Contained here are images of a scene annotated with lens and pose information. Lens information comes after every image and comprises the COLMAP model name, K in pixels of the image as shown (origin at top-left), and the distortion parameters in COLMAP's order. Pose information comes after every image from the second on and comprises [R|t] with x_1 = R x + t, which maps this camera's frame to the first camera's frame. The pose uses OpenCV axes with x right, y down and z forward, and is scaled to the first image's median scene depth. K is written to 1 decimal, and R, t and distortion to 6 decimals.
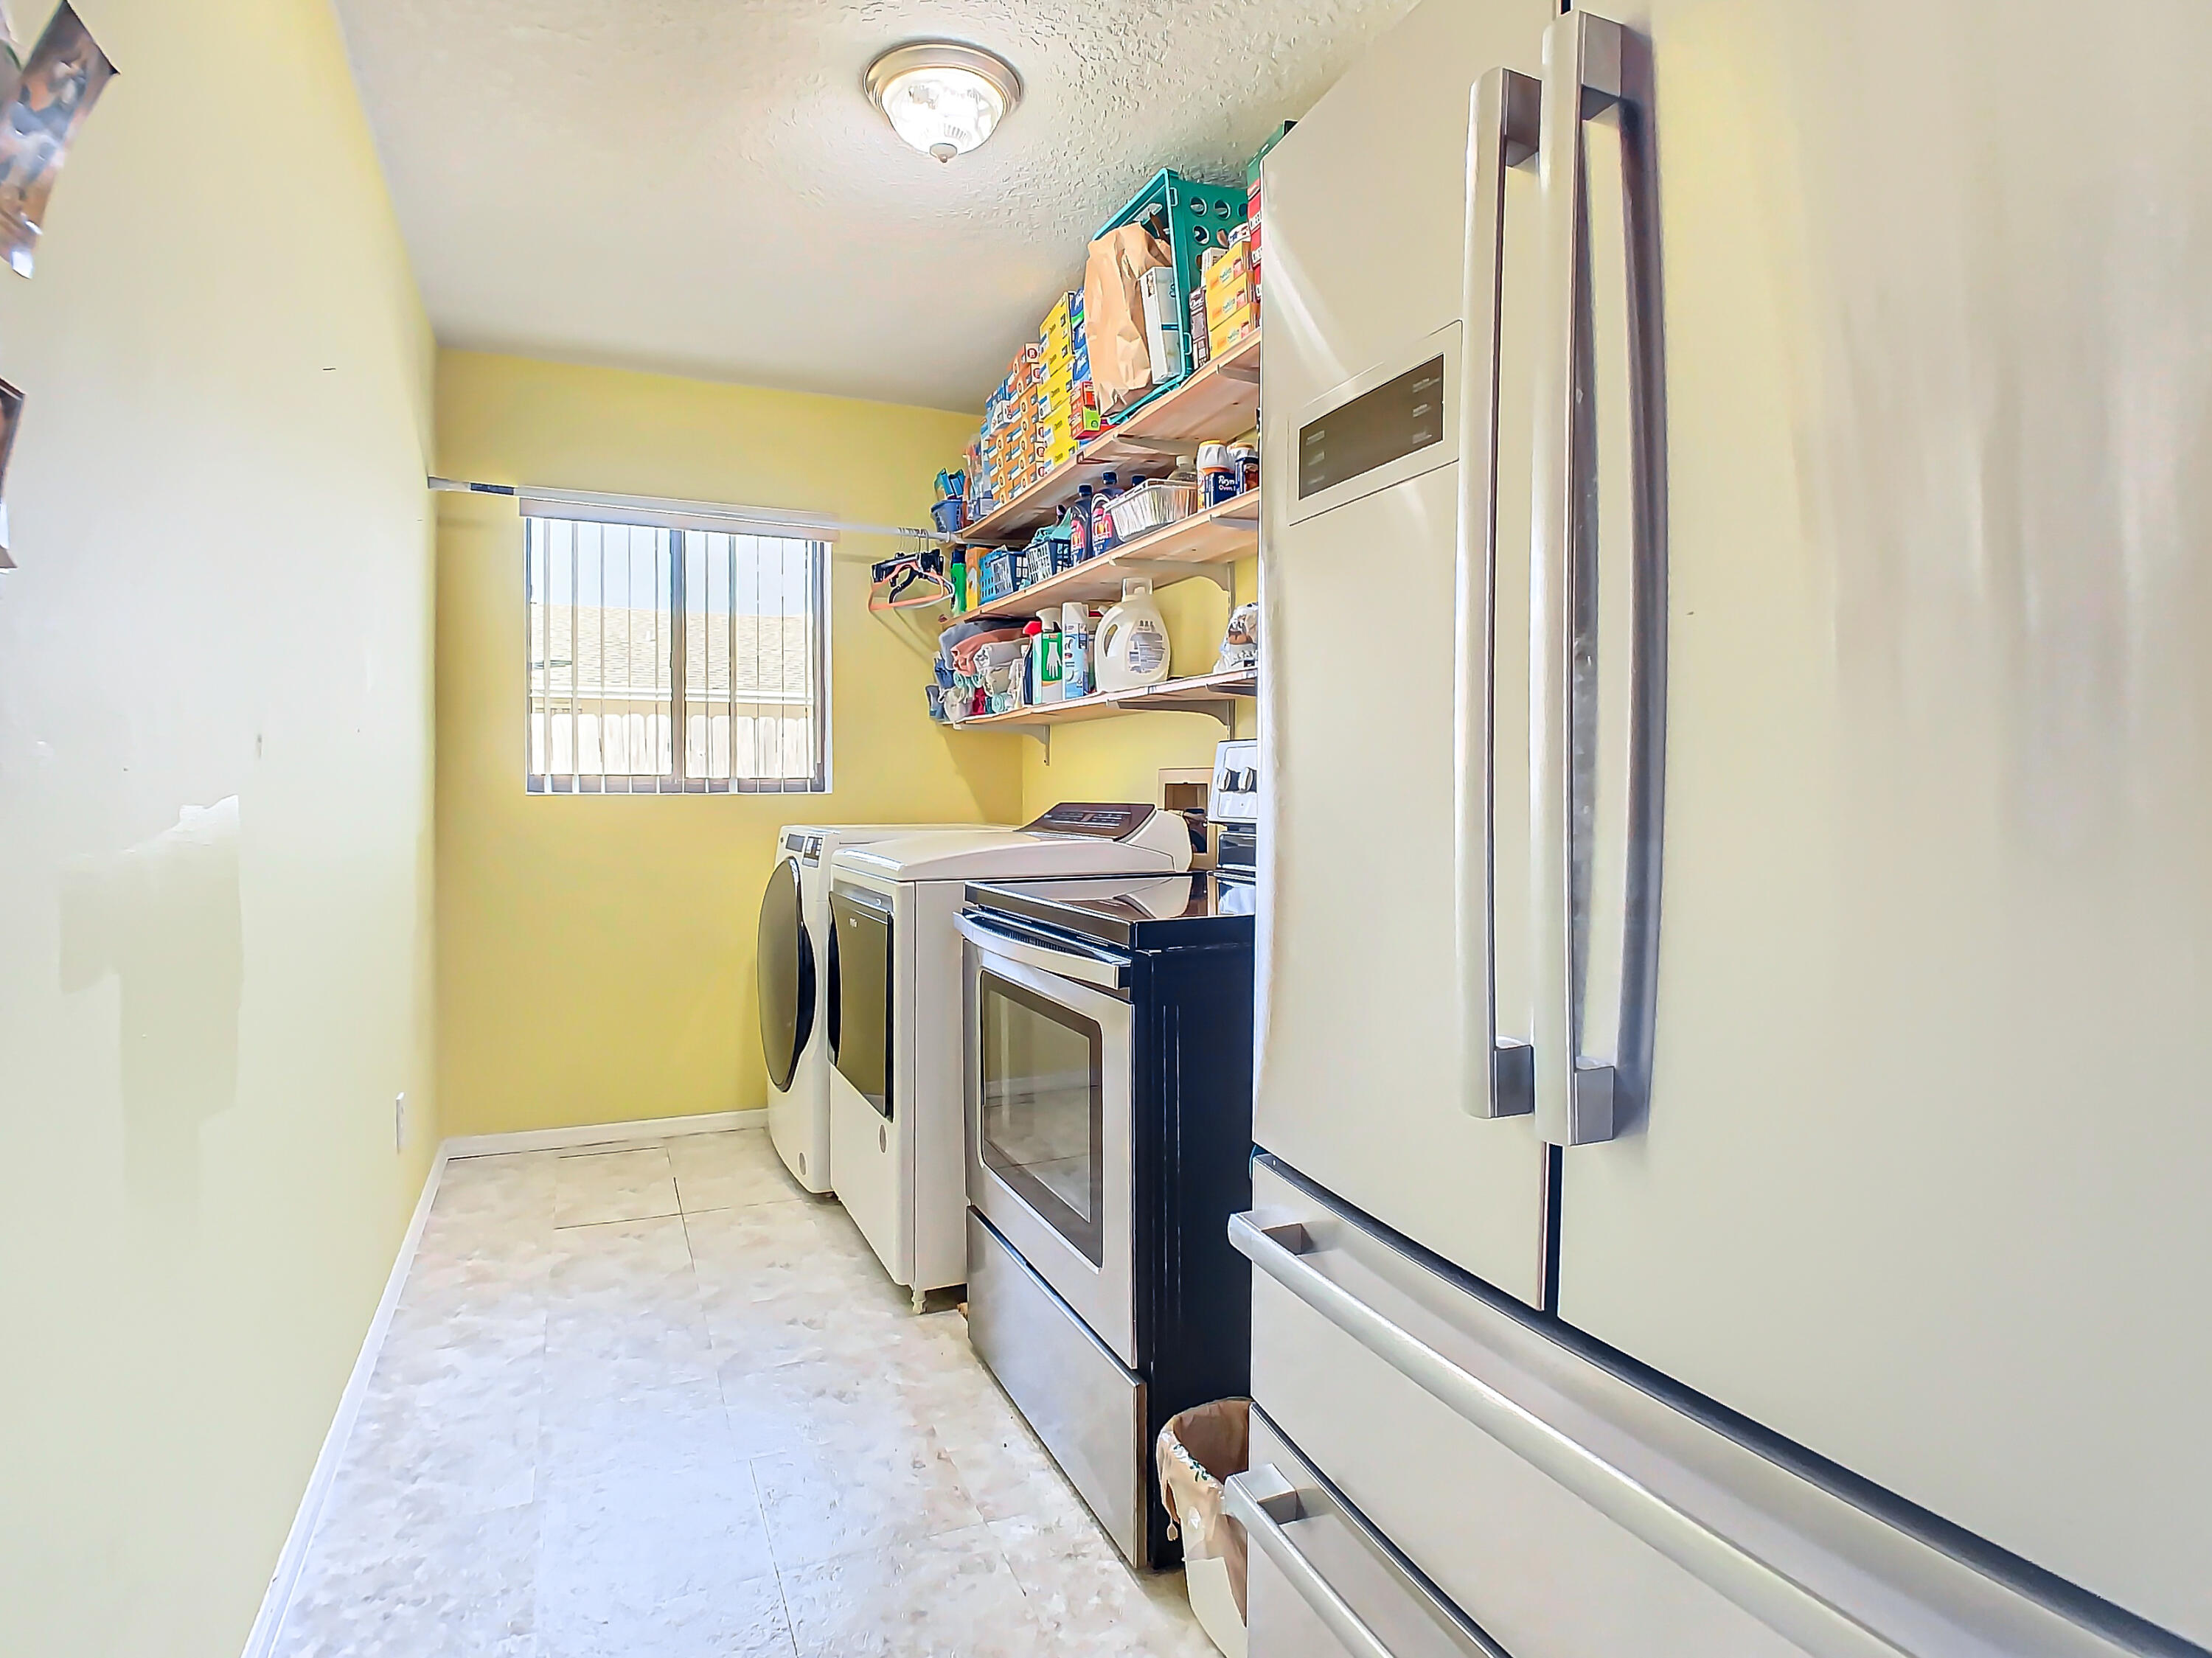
lens RADIAL K [[1189.0, 0, 1110.4], [0, 1189.0, 808.2], [0, 0, 1]] dist [-0.035691, 0.019252]
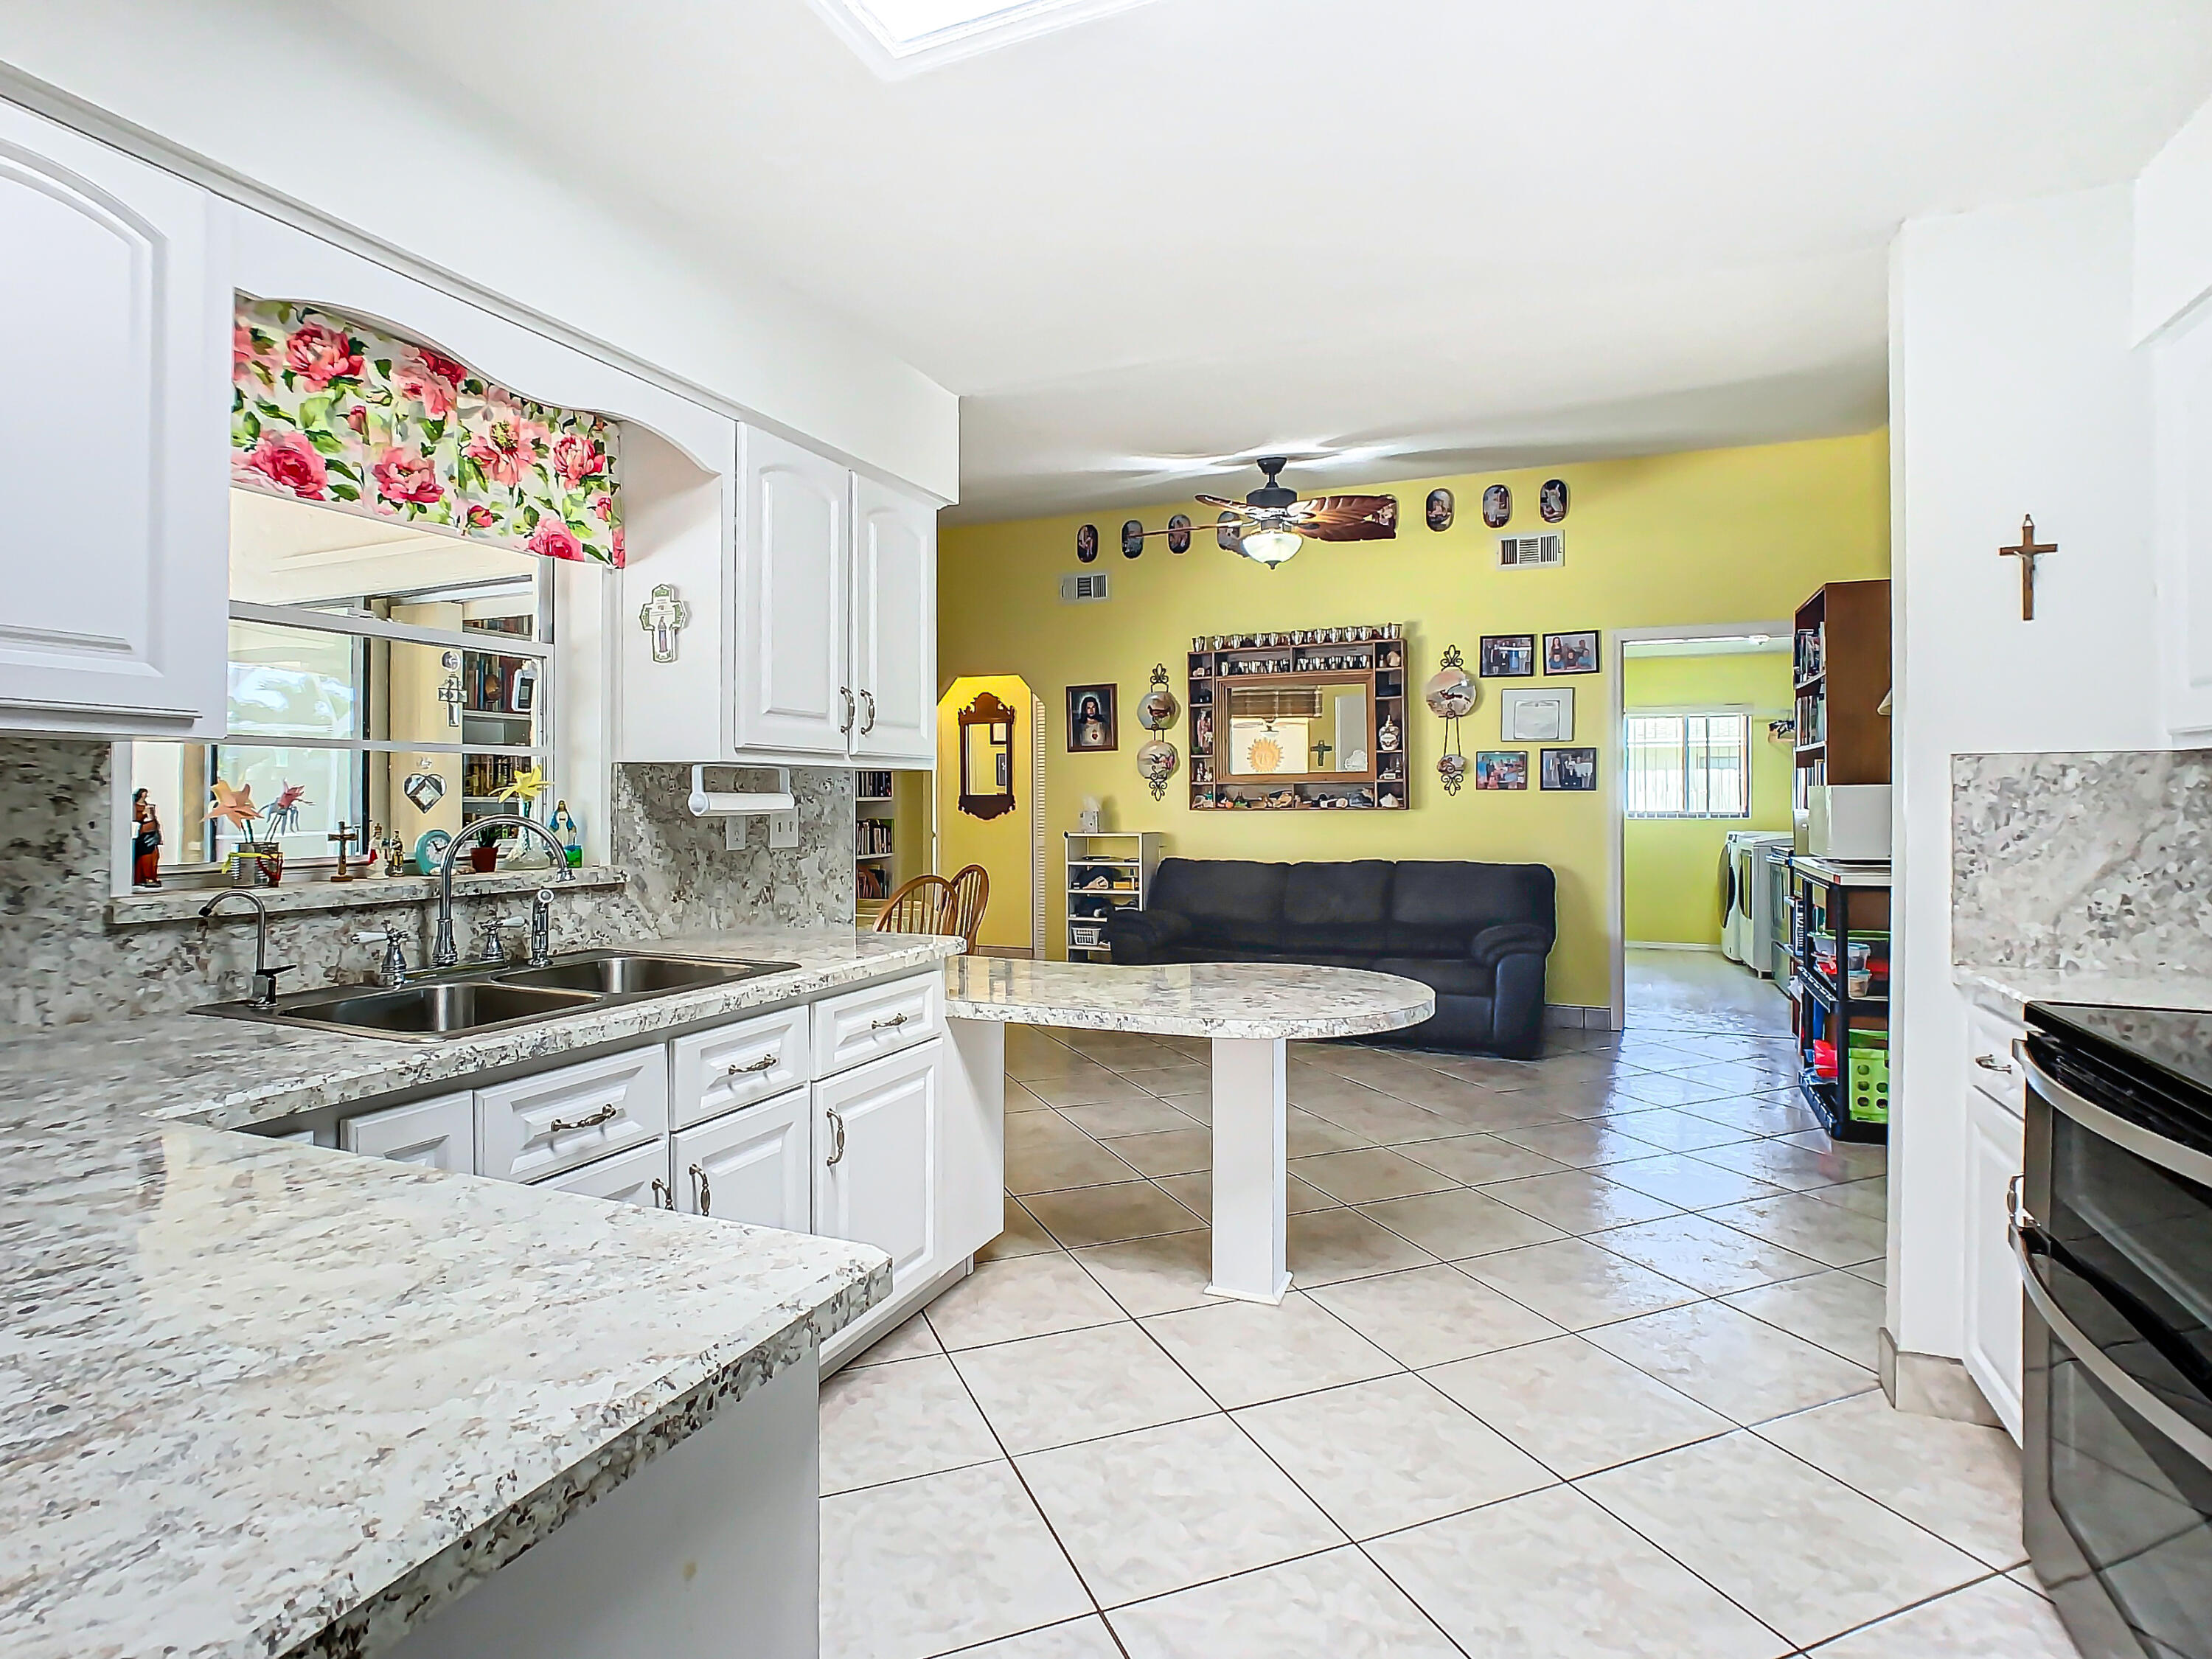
lens RADIAL K [[1189.1, 0, 1110.4], [0, 1189.1, 808.7], [0, 0, 1]] dist [-0.035691, 0.019252]
pose [[0.689331, -0.001690, -0.724444, 0.645258], [0.000574, 0.999998, -0.001787, -0.030570], [0.724446, 0.000816, 0.689331, -1.712775]]
